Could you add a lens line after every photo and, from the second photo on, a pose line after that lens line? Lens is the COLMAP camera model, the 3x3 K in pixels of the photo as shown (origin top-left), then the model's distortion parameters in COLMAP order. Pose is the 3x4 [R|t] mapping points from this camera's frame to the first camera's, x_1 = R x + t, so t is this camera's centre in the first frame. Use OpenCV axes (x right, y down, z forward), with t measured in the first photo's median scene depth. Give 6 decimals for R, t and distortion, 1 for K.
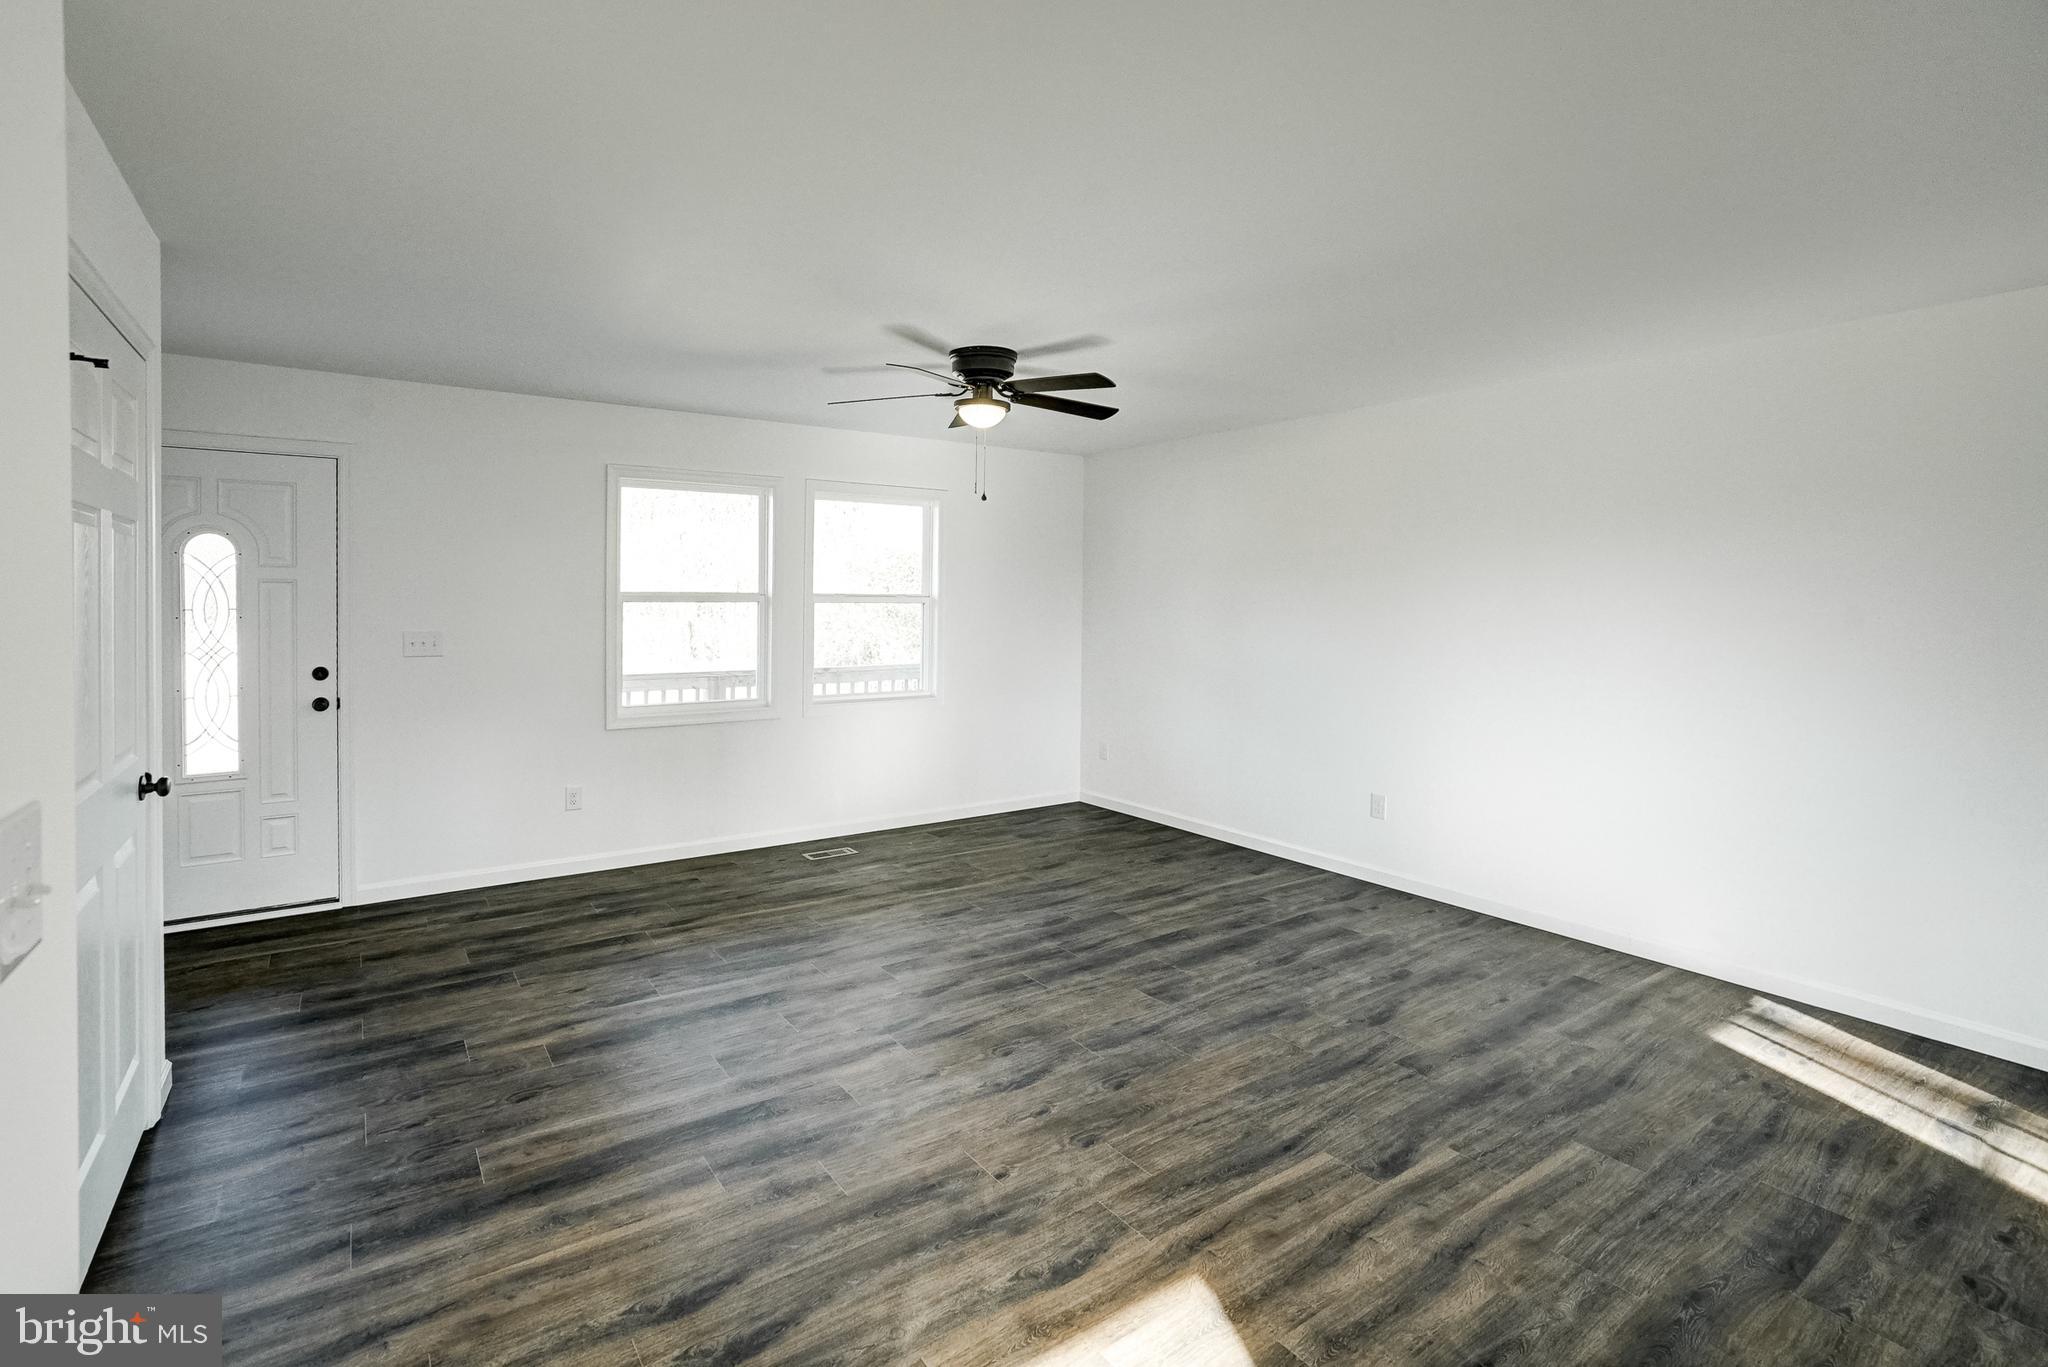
lens RADIAL K [[947.7, 0, 982.9], [0, 947.7, 605.1], [0, 0, 1]] dist [-0.047086, 0.018519]
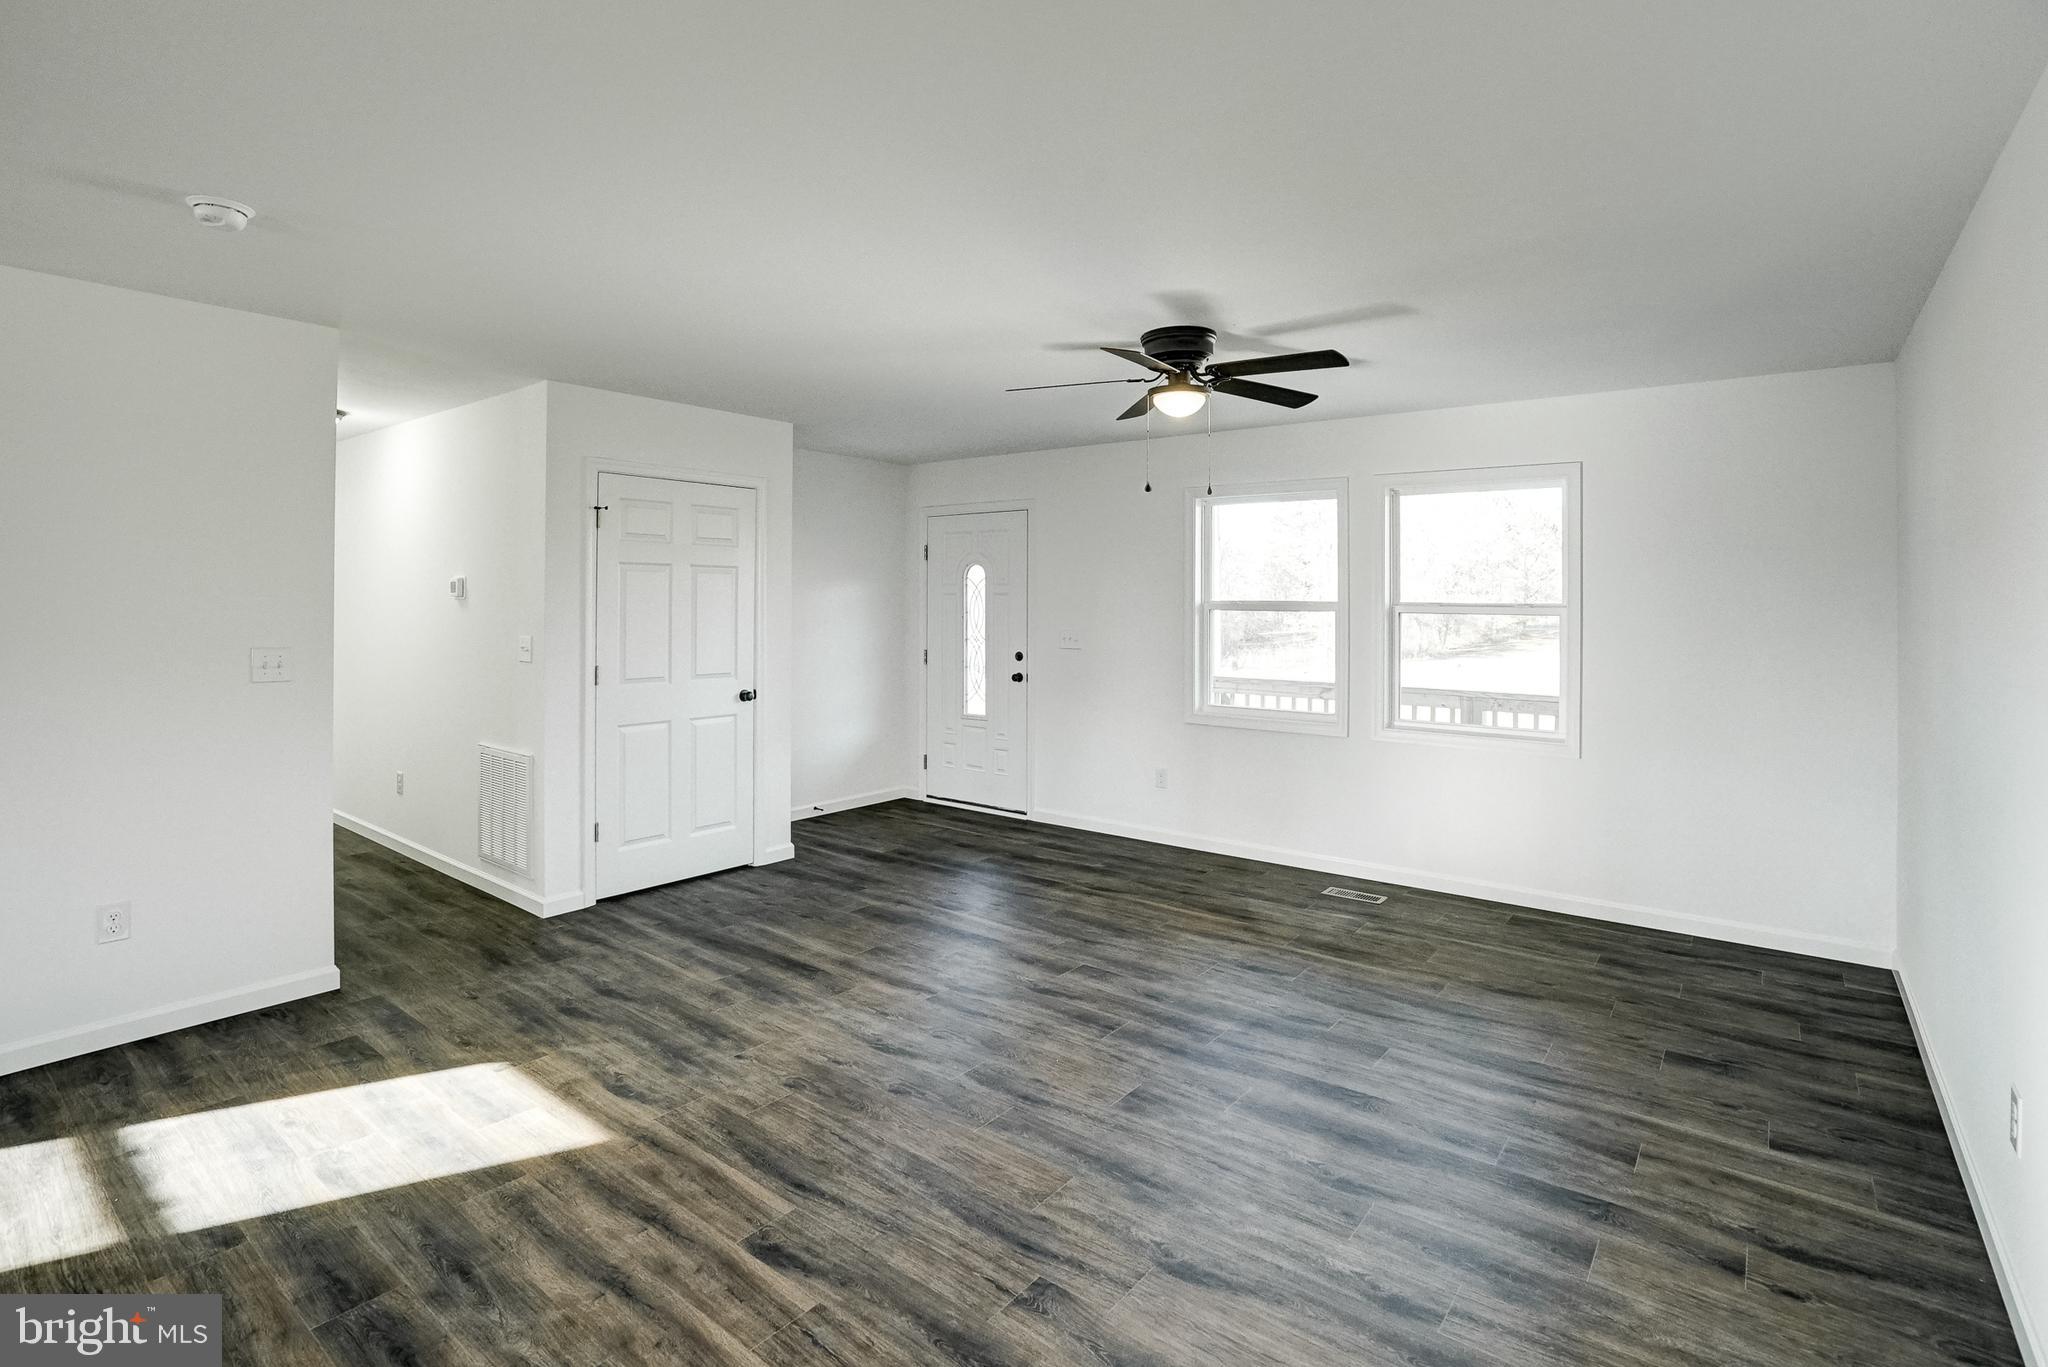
lens RADIAL K [[984.9, 0, 1029.8], [0, 984.9, 588.8], [0, 0, 1]] dist [-0.061197, 0.017292]
pose [[0.309859, -0.015925, -0.950649, 1.139315], [-0.014296, 0.999669, -0.021406, -0.000728], [0.950675, 0.020223, 0.309528, 0.778699]]
